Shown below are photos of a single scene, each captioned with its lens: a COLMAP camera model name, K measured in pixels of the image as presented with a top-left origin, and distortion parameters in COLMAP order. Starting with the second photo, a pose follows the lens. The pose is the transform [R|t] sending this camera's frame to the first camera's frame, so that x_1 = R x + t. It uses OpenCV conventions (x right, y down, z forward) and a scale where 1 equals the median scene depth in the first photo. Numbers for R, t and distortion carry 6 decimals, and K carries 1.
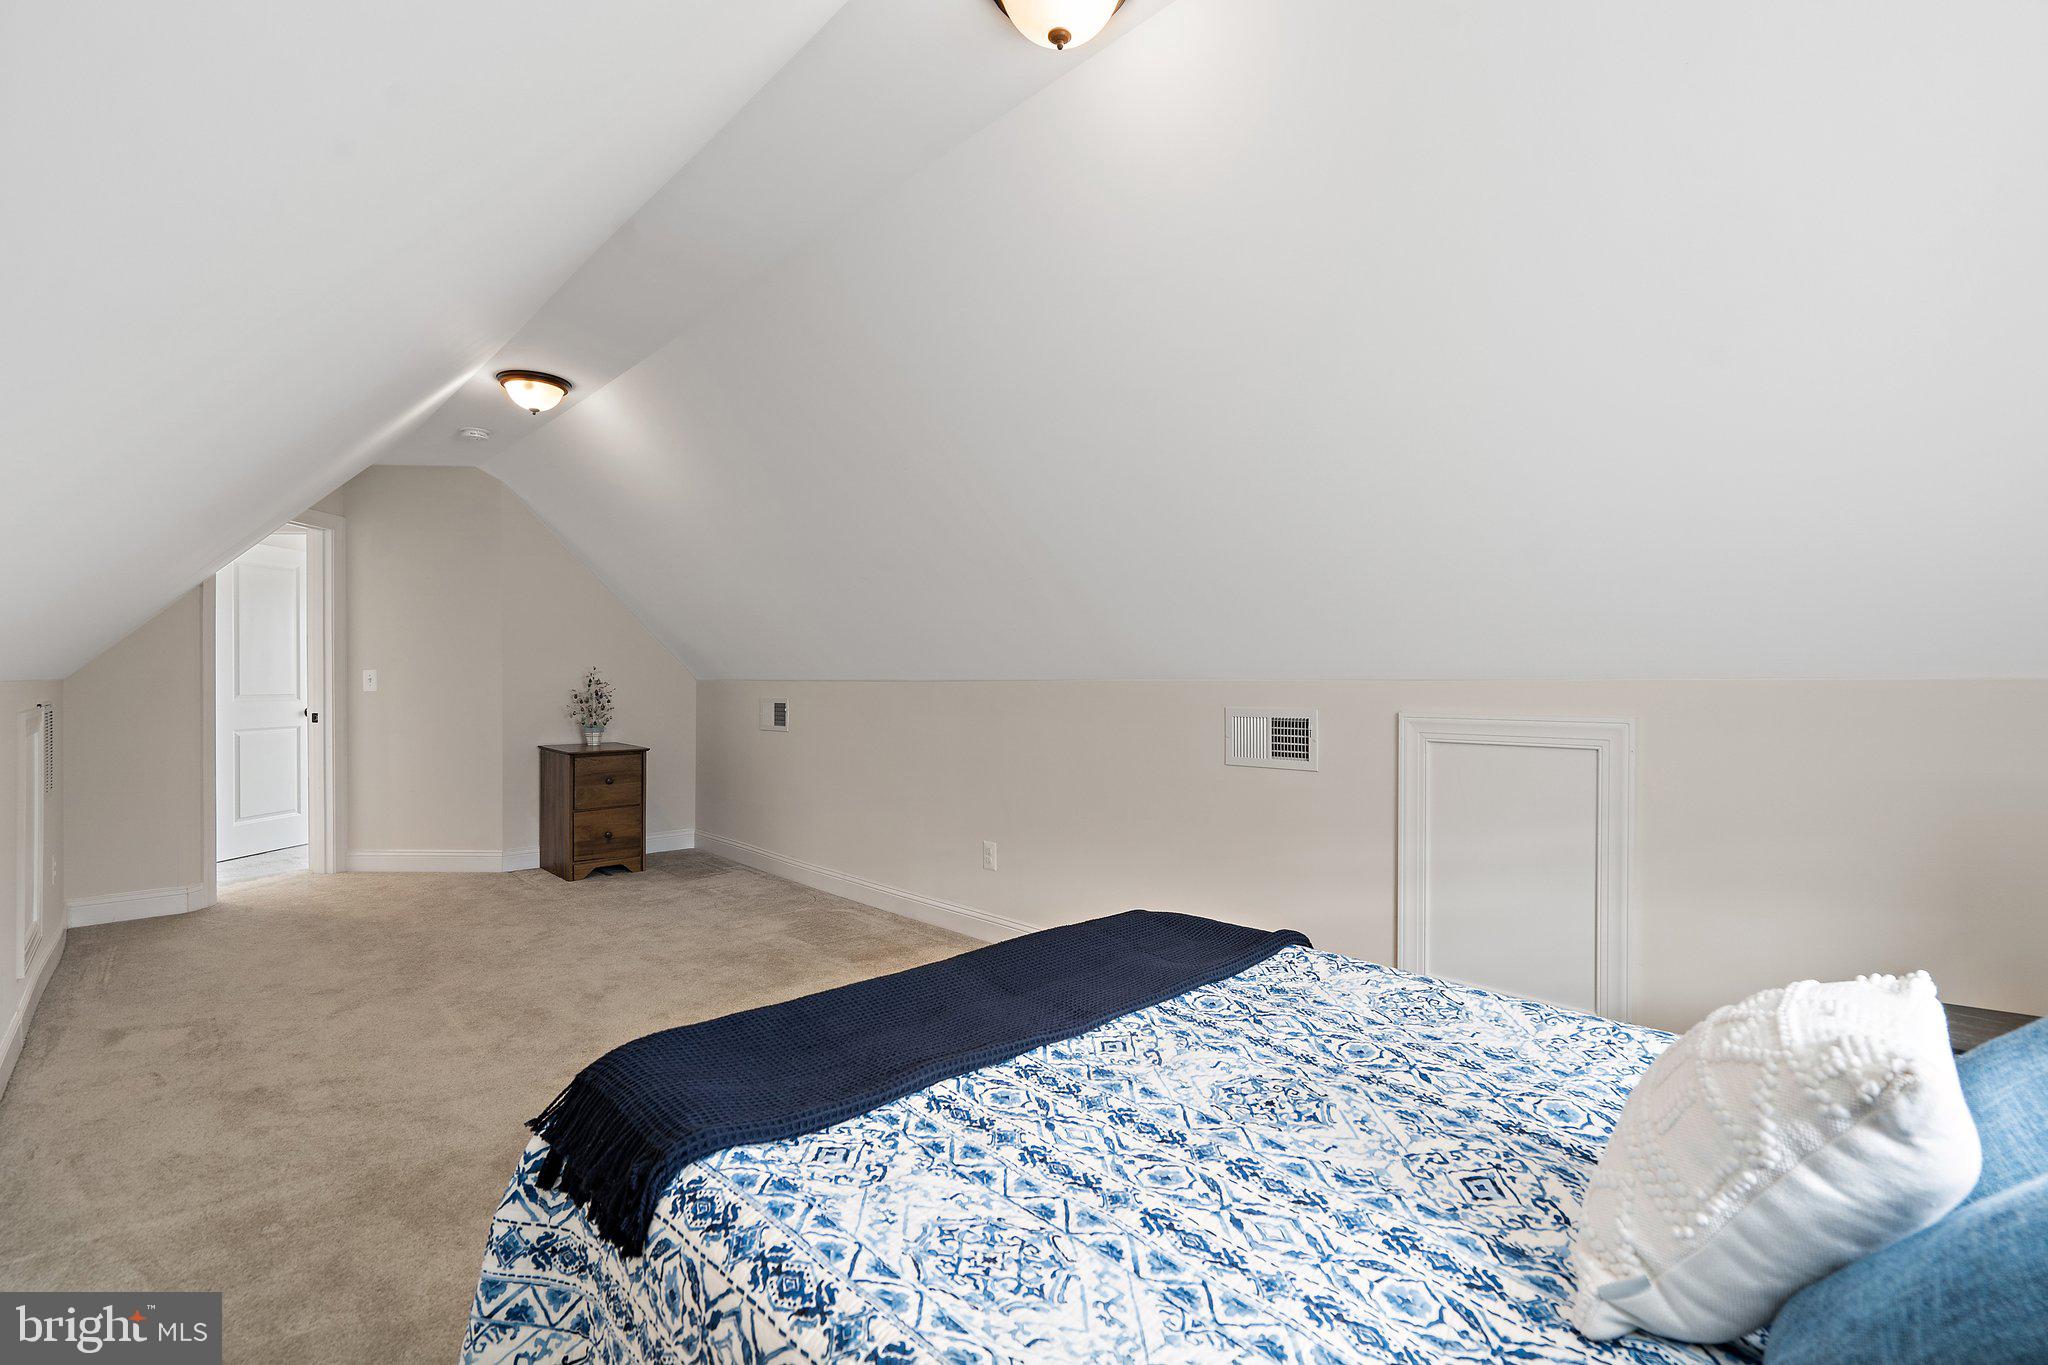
lens RADIAL K [[915.7, 0, 1024.0], [0, 915.7, 682.5], [0, 0, 1]] dist [0.000369, 0.000114]
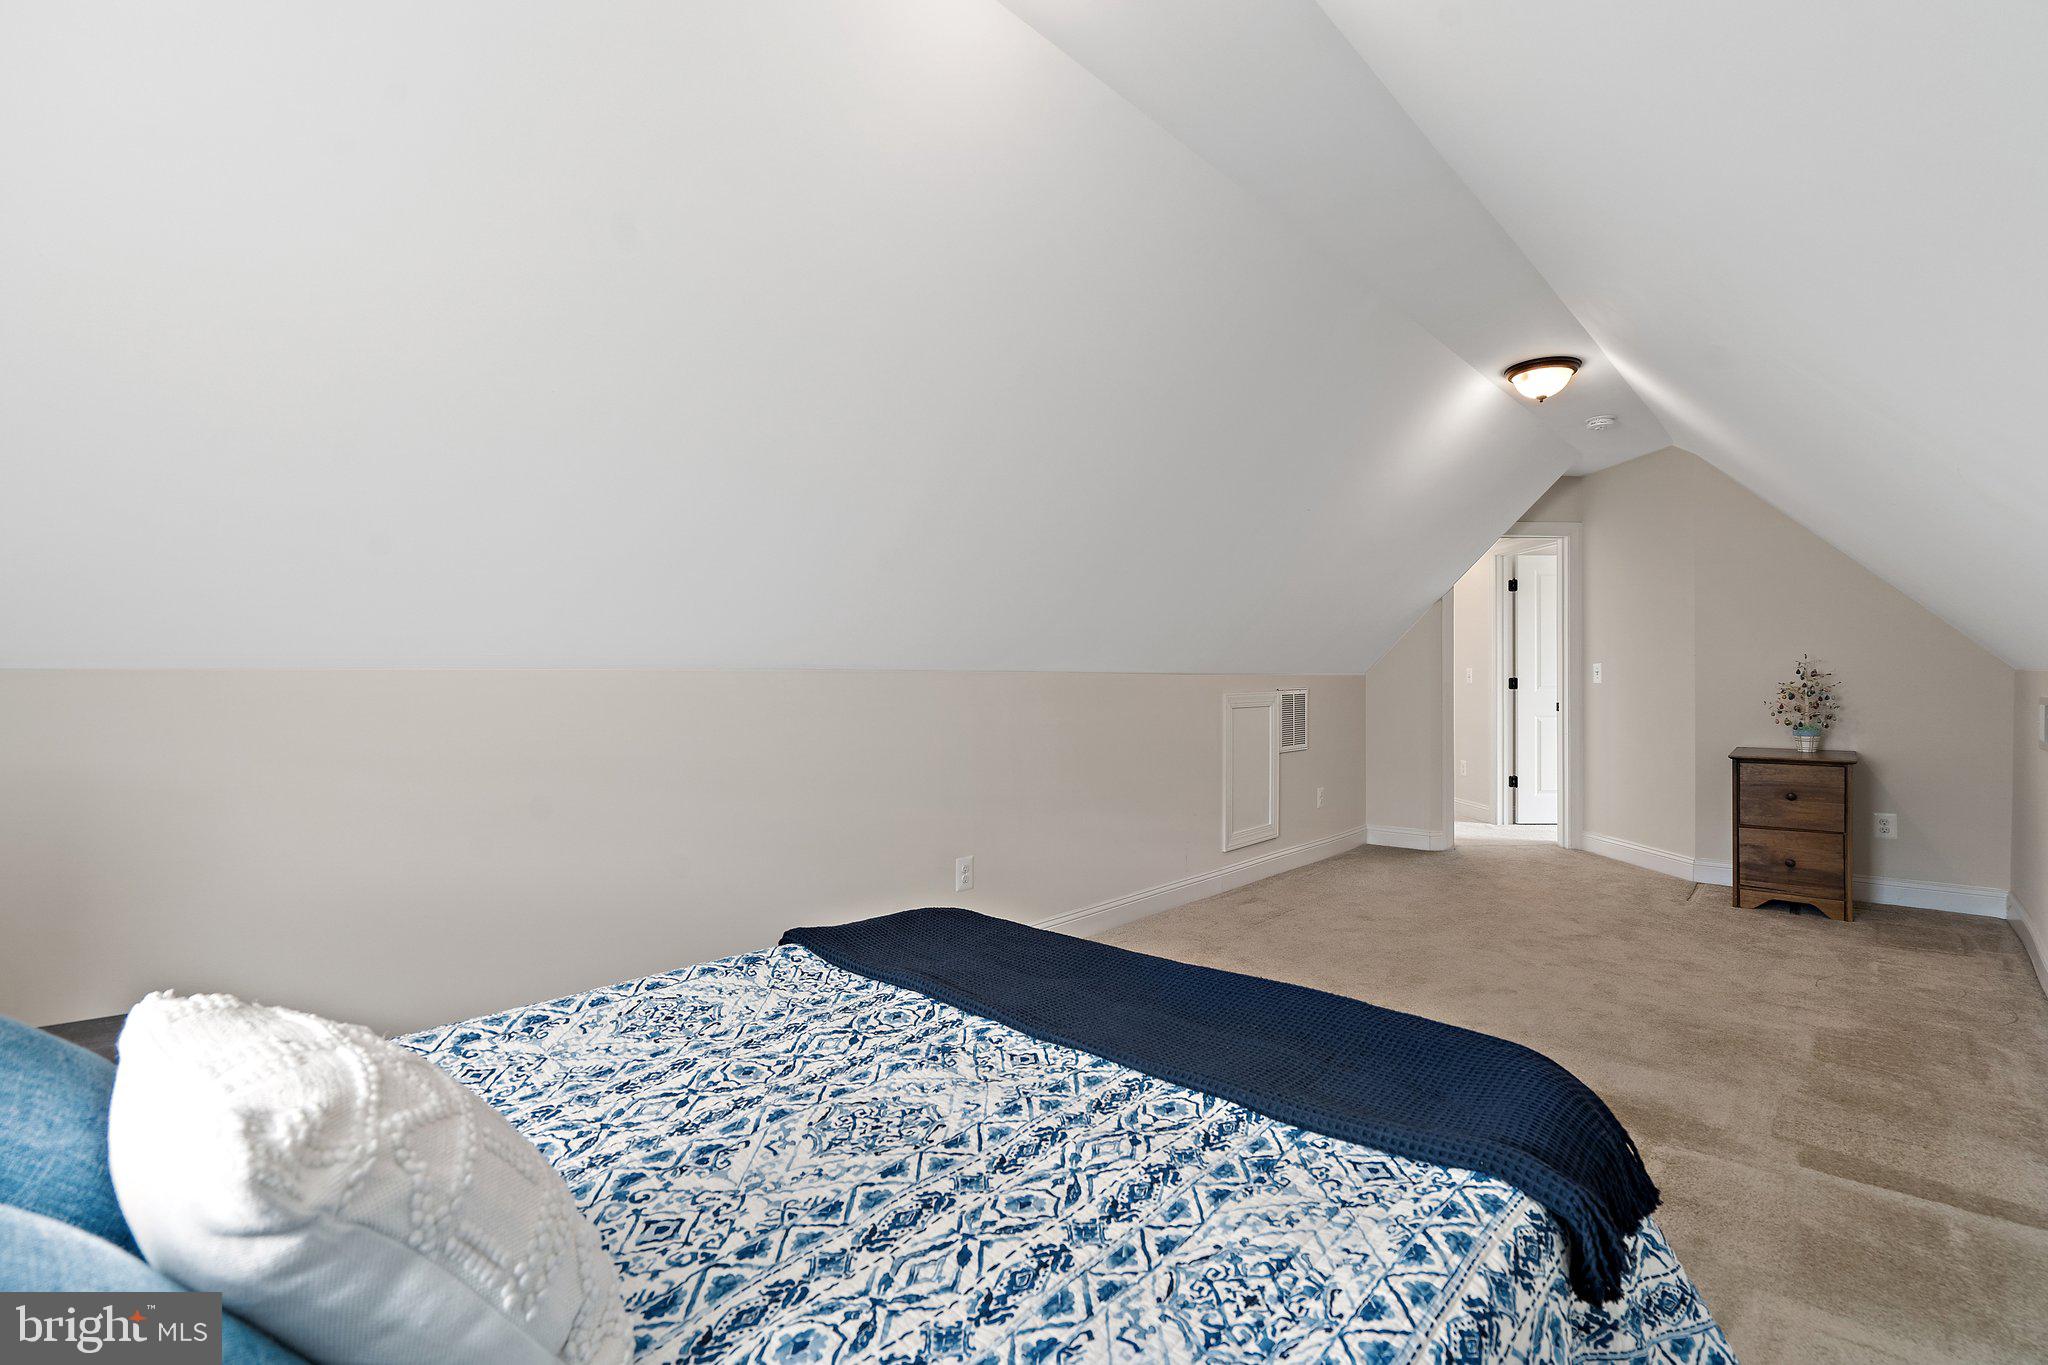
lens RADIAL K [[934.7, 0, 1021.3], [0, 934.7, 669.1], [0, 0, 1]] dist [-0.002257, 0.000250]
pose [[0.077977, -0.008353, -0.996920, 0.314054], [0.006455, 0.999948, -0.007873, -0.002732], [0.996934, -0.005821, 0.078027, 0.264551]]
